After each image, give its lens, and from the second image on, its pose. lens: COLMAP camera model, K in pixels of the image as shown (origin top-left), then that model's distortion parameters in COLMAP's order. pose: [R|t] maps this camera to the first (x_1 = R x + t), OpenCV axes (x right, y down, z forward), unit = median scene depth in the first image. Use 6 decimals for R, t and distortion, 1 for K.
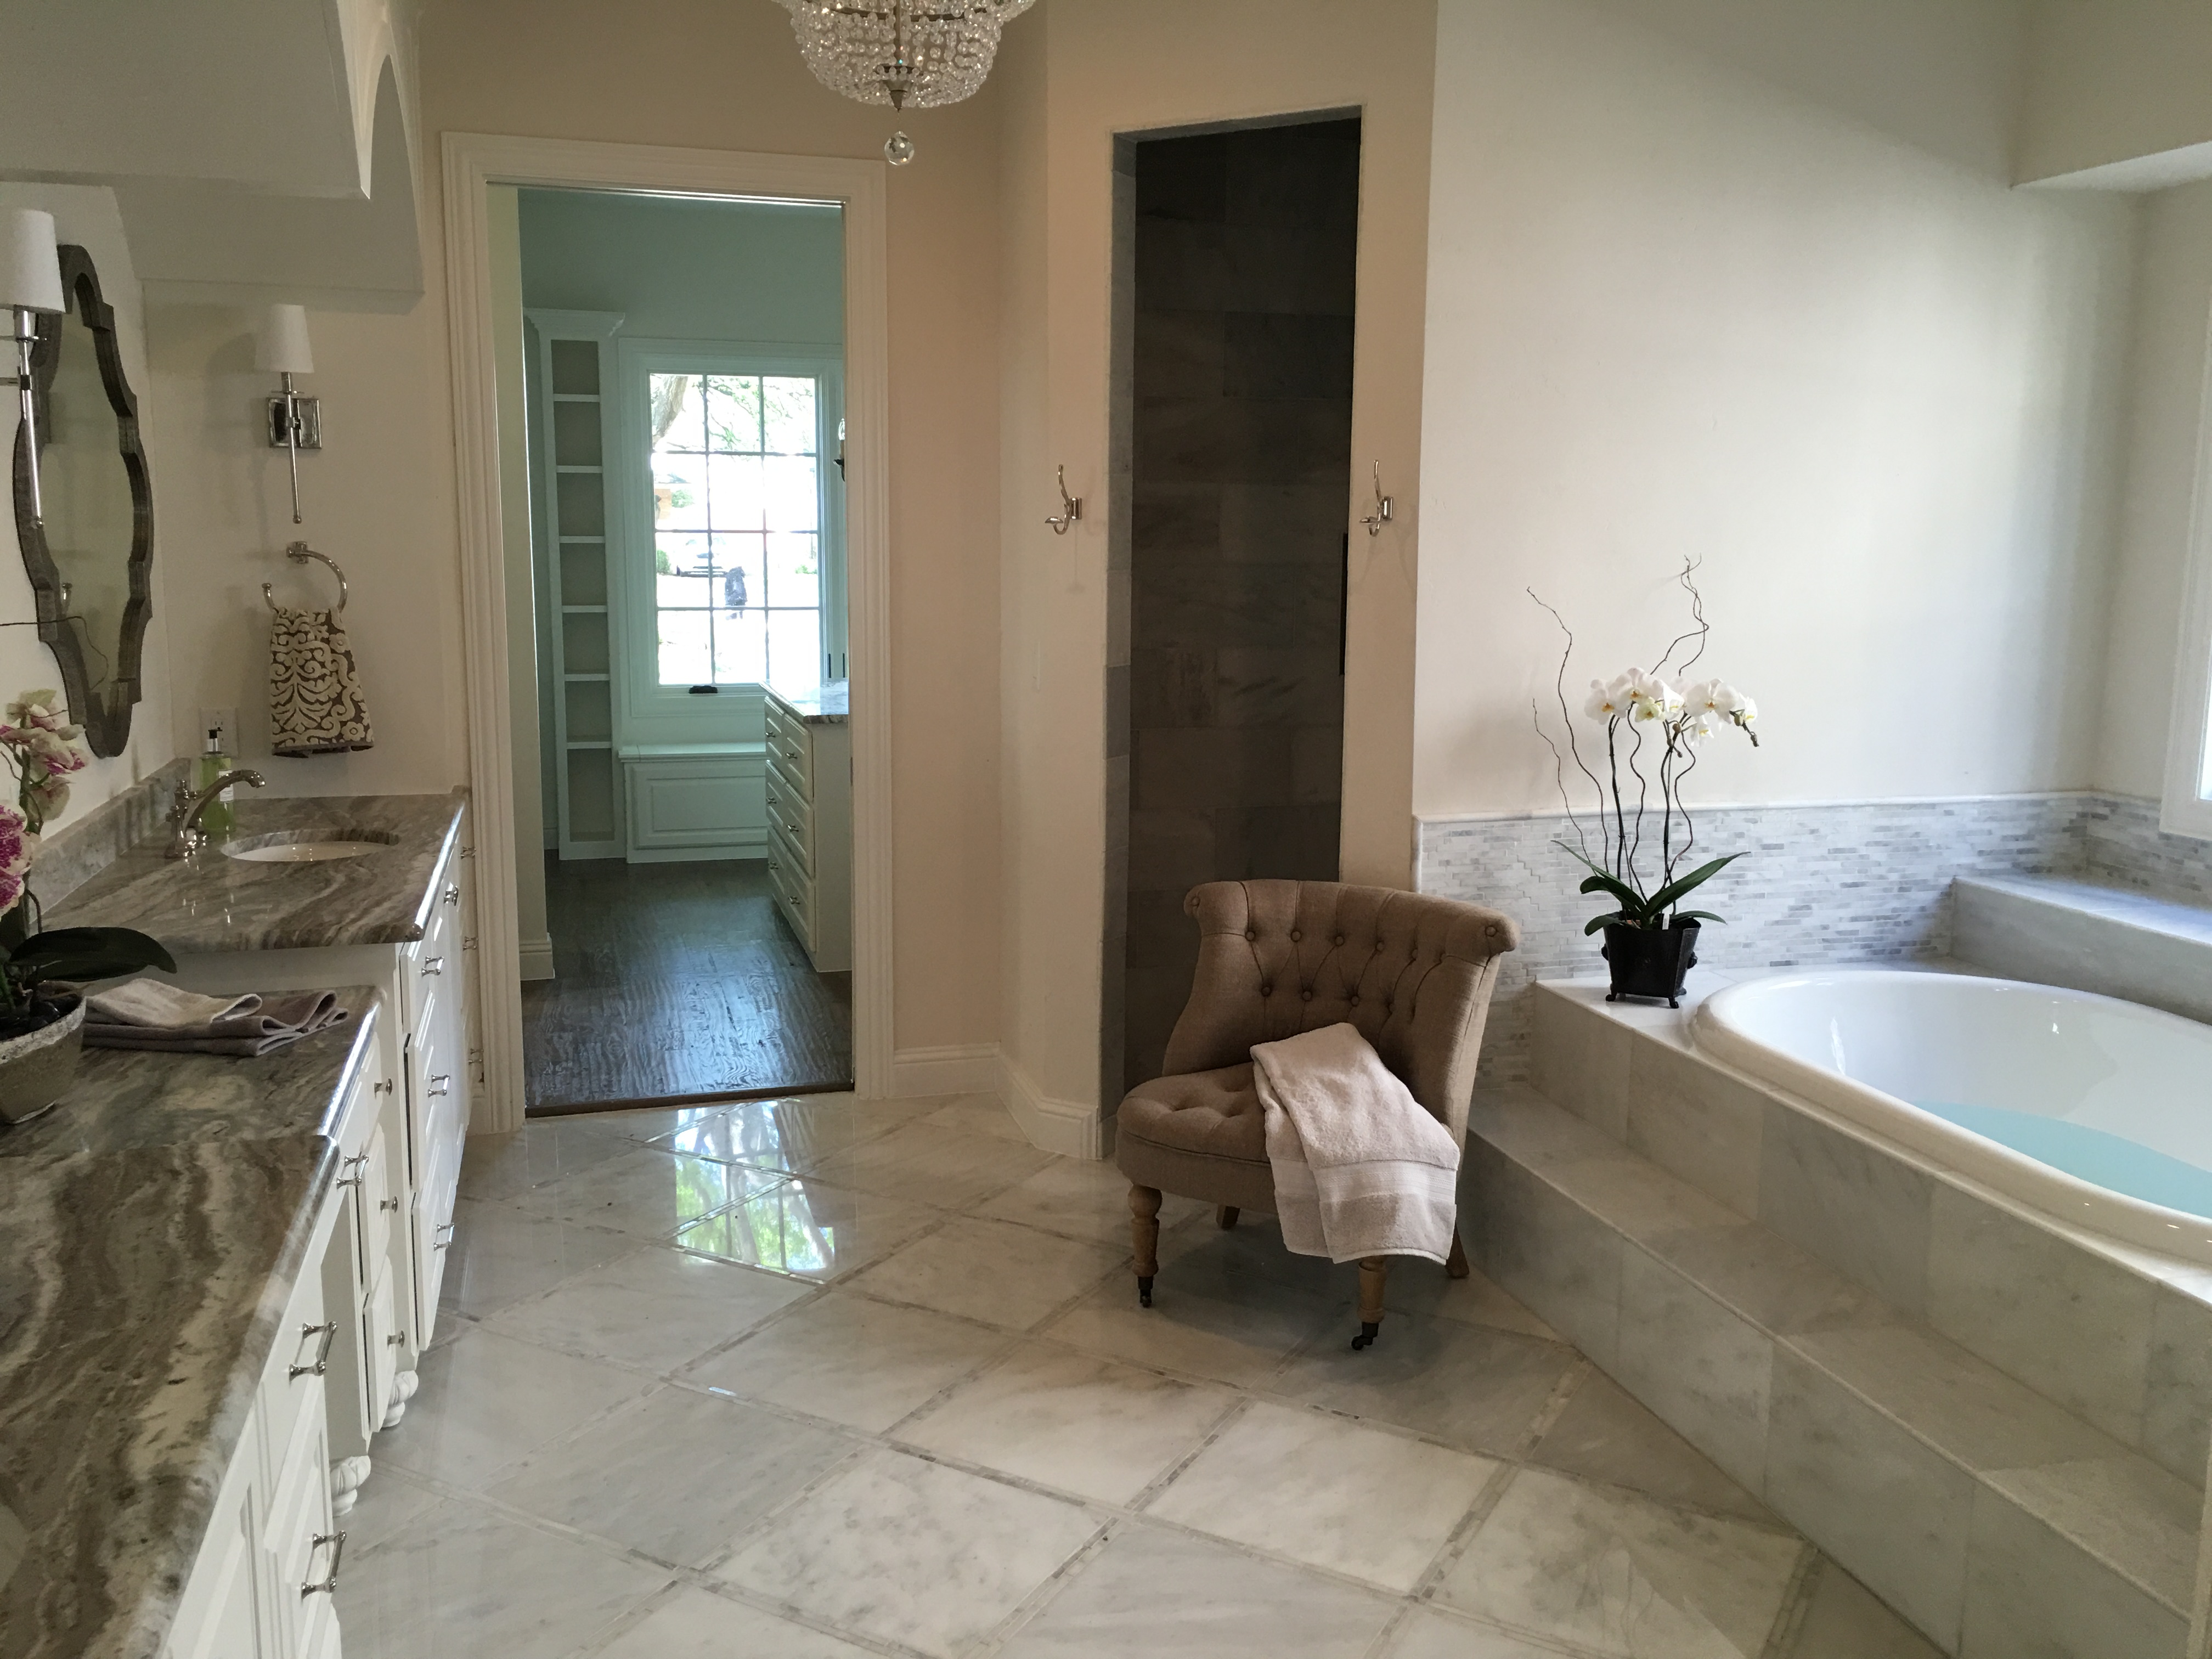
lens RADIAL K [[1877.5, 0, 1109.0], [0, 1877.5, 829.6], [0, 0, 1]] dist [0.012414, -0.012828]
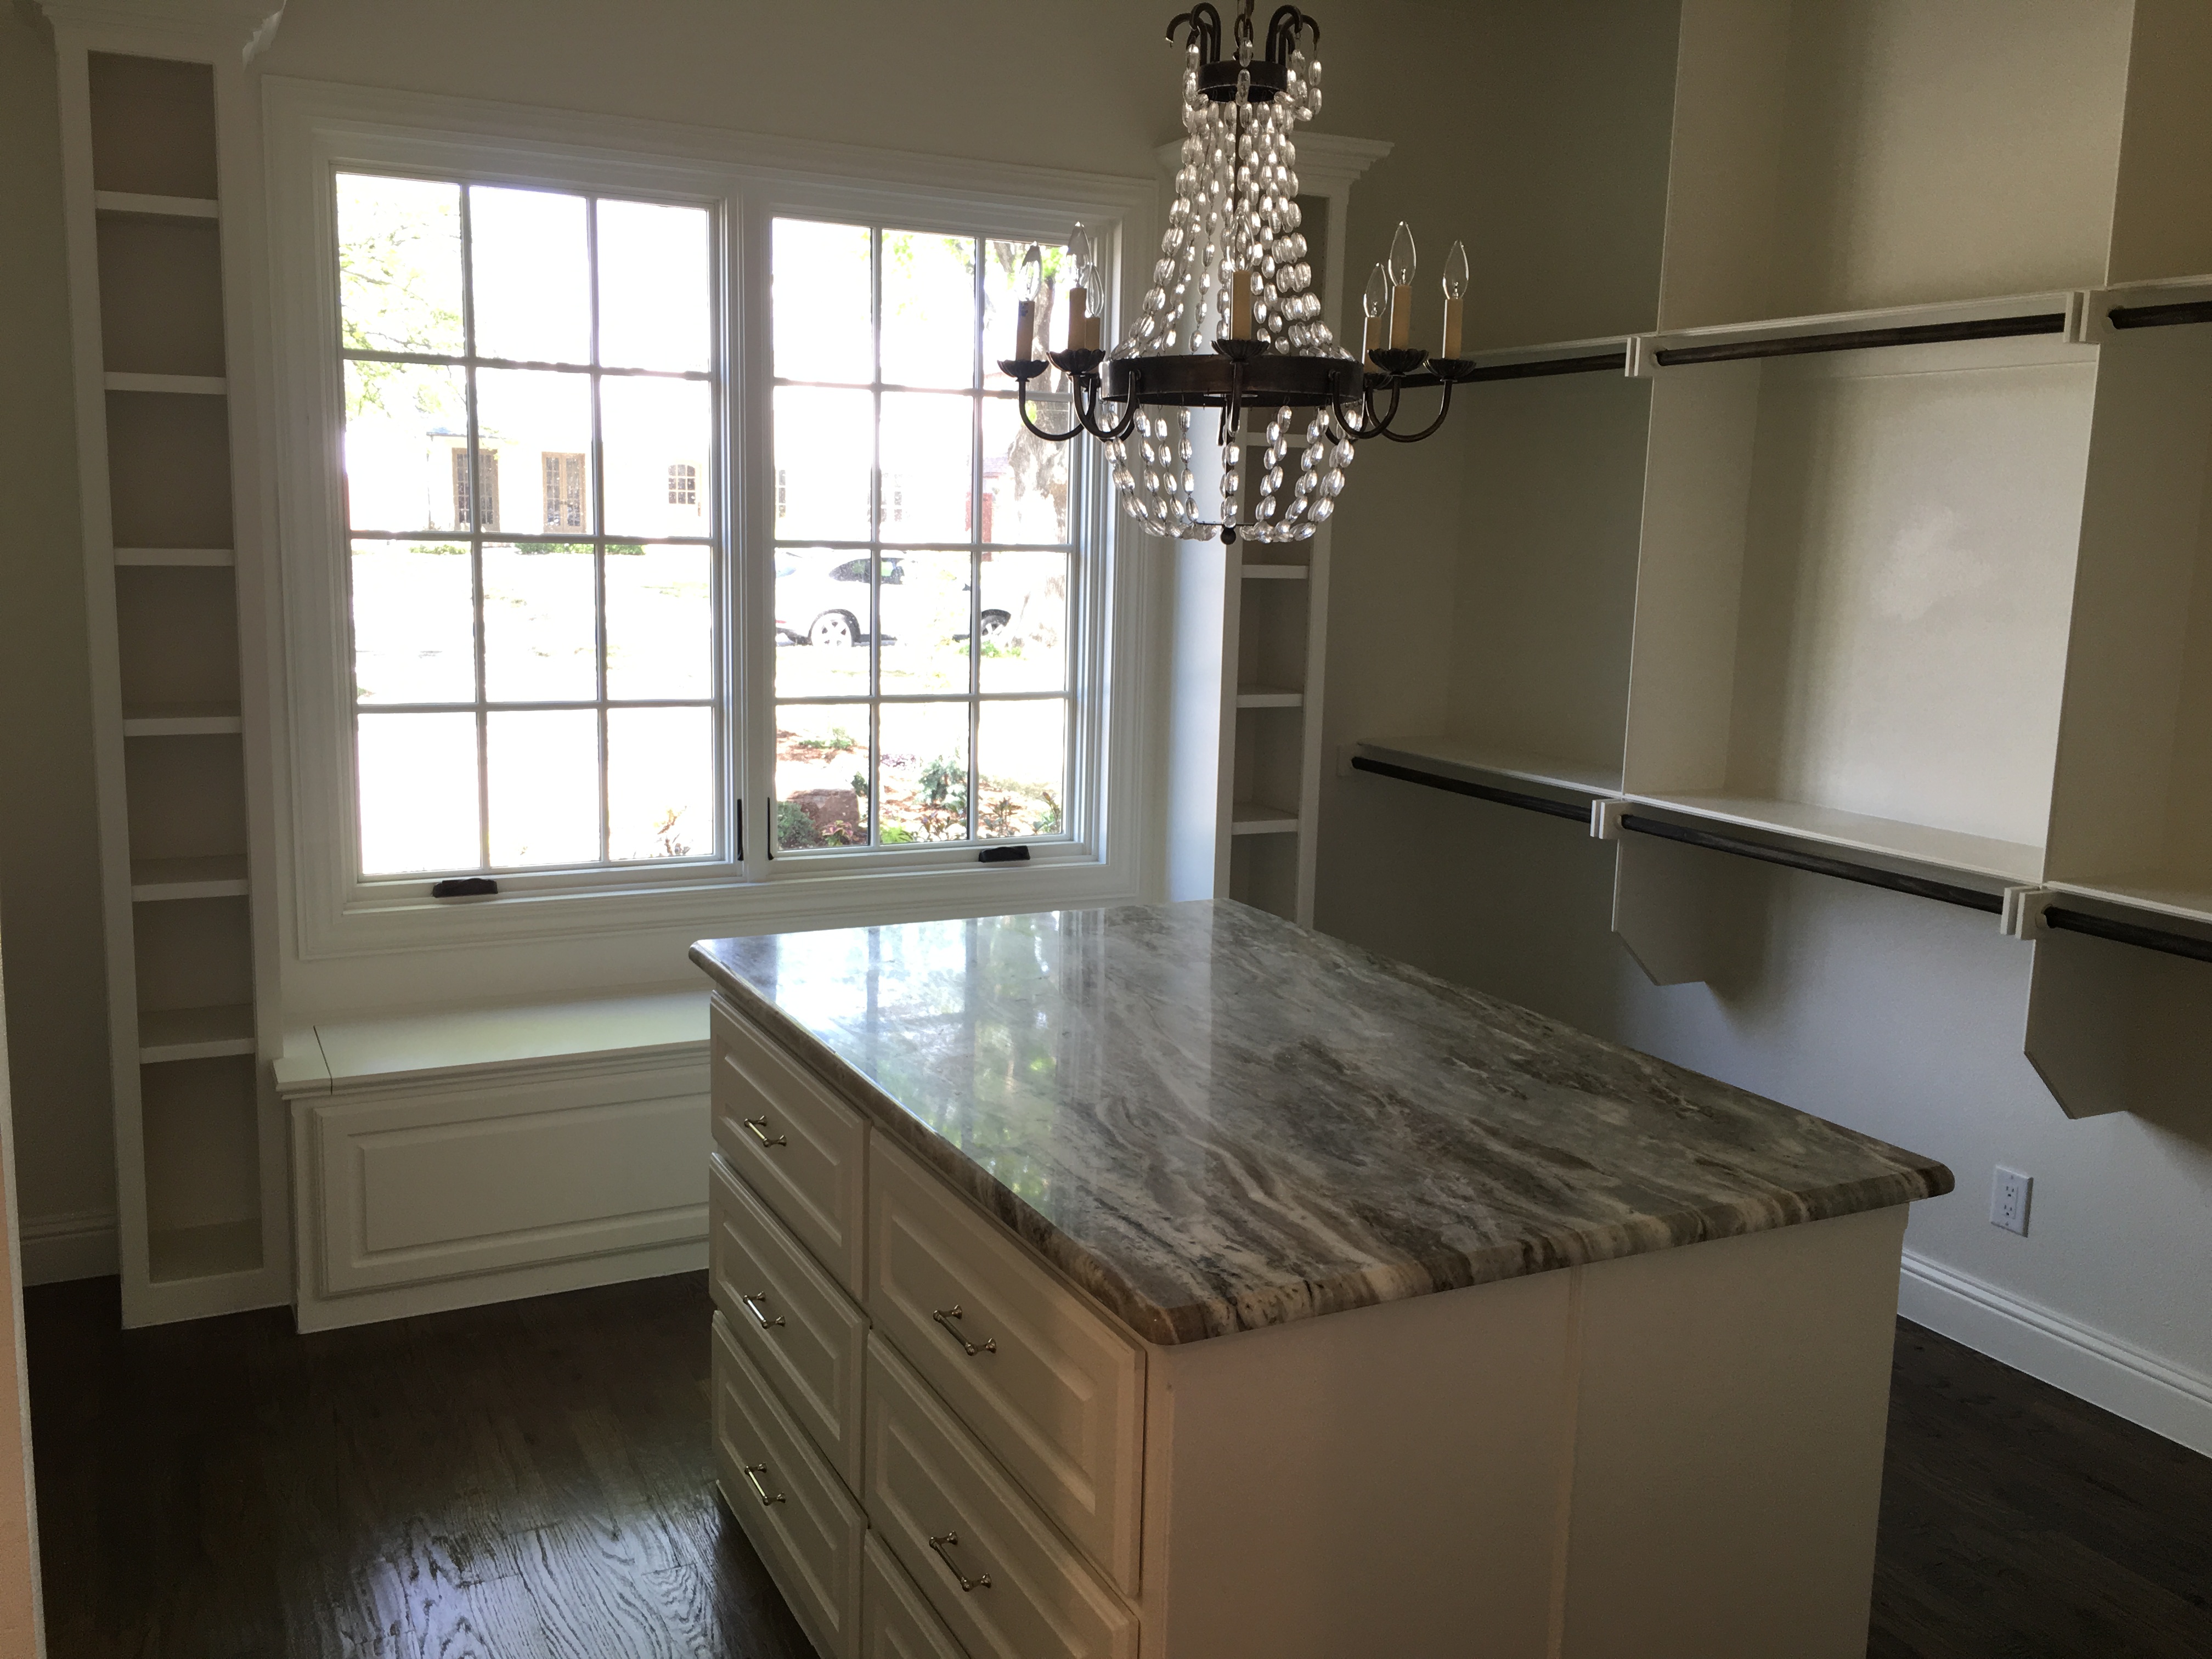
lens RADIAL K [[1877.5, 0, 1101.9], [0, 1877.5, 825.9], [0, 0, 1]] dist [0.012414, -0.012828]
pose [[0.982156, -0.008739, 0.187865, -0.158981], [0.009066, 0.999959, -0.000881, -0.092037], [-0.187849, 0.002569, 0.982194, 0.557961]]
